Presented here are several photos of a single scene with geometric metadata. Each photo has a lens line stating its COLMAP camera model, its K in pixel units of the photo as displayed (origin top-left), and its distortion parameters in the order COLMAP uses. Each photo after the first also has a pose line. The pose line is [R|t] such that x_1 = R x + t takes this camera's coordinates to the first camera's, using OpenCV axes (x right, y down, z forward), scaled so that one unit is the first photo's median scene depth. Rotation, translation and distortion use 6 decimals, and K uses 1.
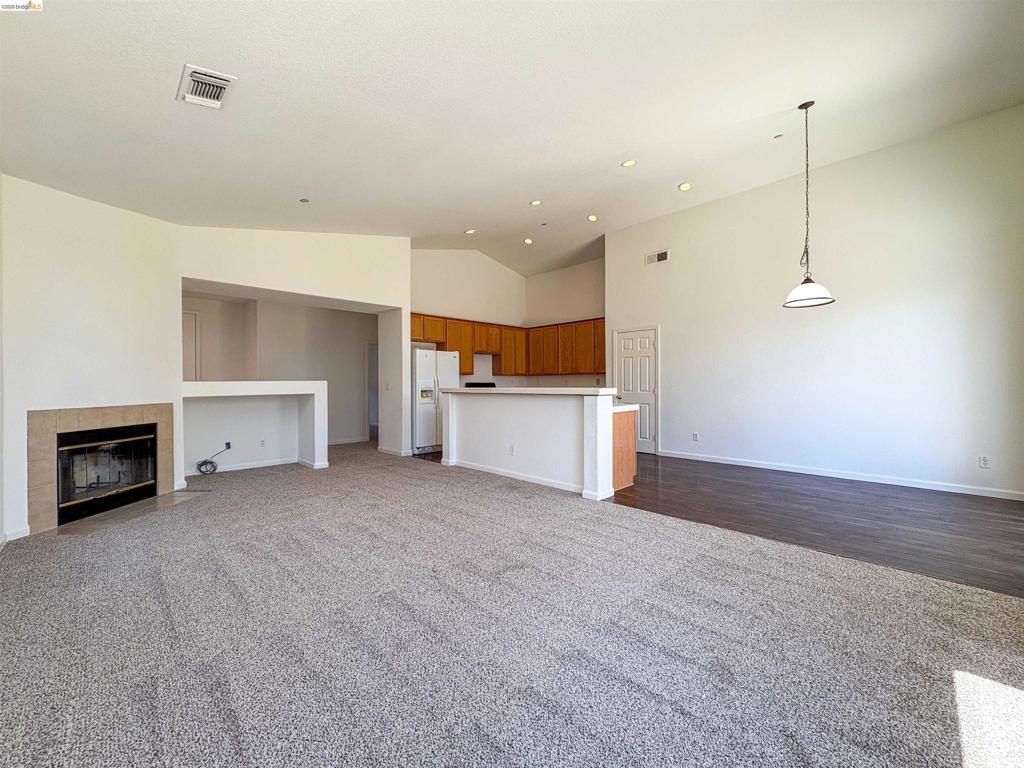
lens RADIAL K [[412.1, 0, 512.0], [0, 412.1, 384.0], [0, 0, 1]] dist [0.002070, -0.000194]
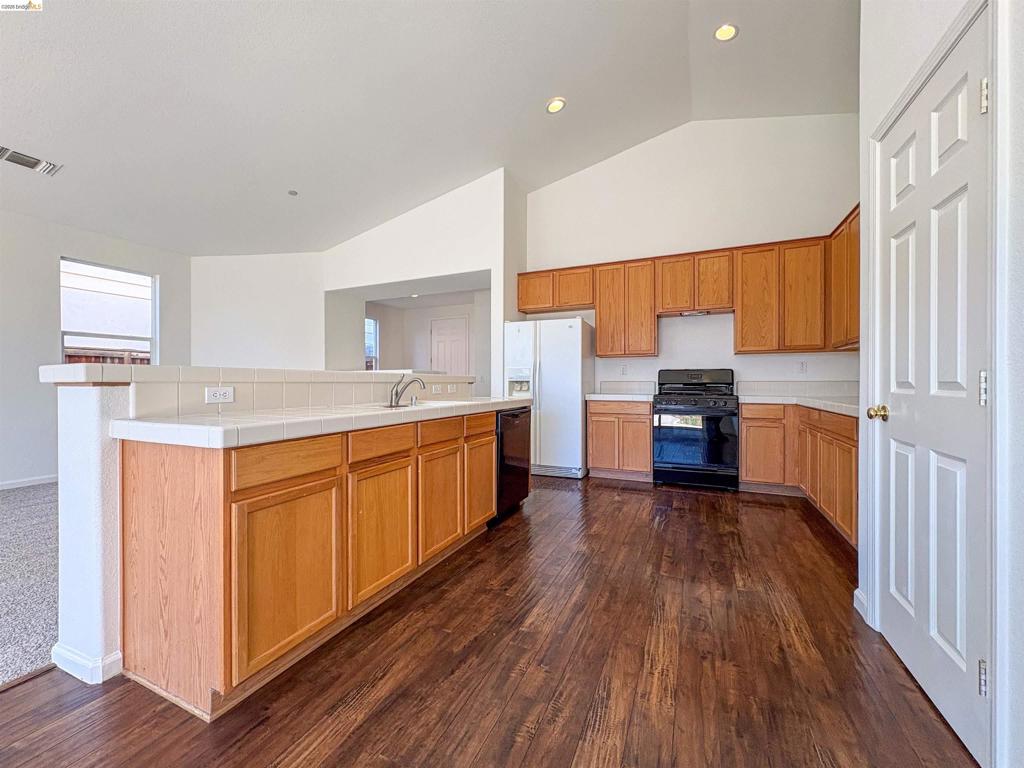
lens RADIAL K [[403.0, 0, 512.0], [0, 403.0, 384.0], [0, 0, 1]] dist [0.000652, 0.000058]
pose [[0.355594, 0.004826, -0.934628, 0.648712], [-0.001383, 0.999988, 0.004637, 0.028708], [0.934639, -0.000356, 0.355597, 1.179001]]
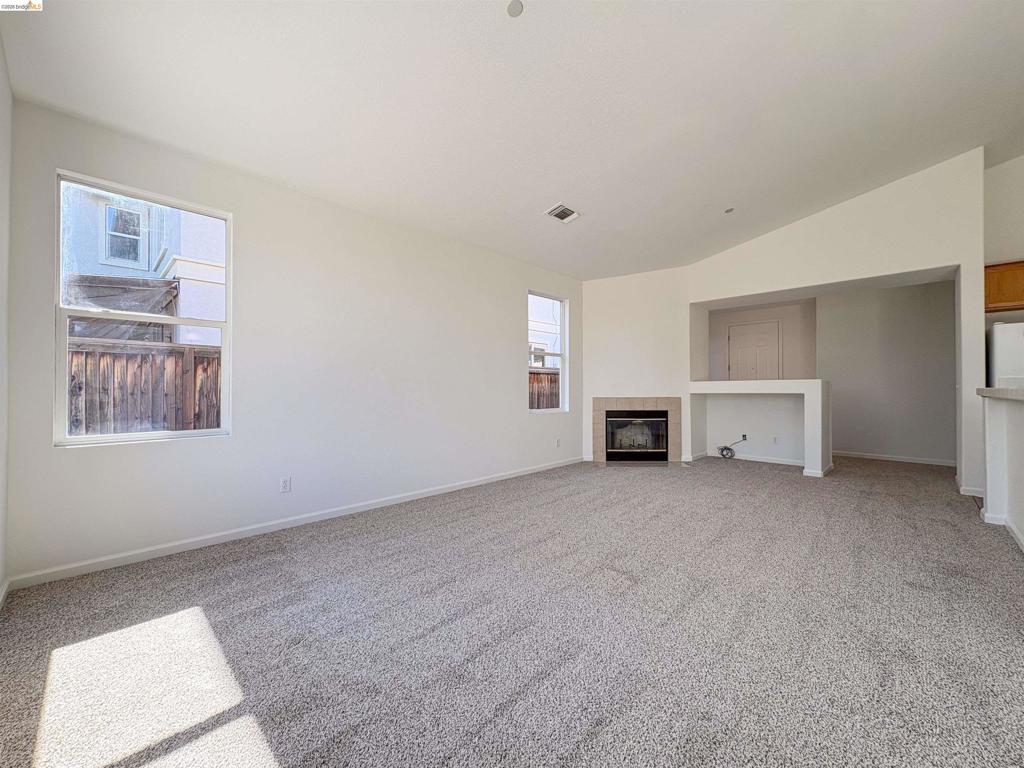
lens RADIAL K [[412.1, 0, 512.0], [0, 412.1, 384.0], [0, 0, 1]] dist [0.002070, -0.000194]
pose [[0.015948, -0.004112, -0.999864, 0.564060], [0.001970, 0.999990, -0.004081, 0.006487], [0.999871, -0.001904, 0.015956, 0.429517]]
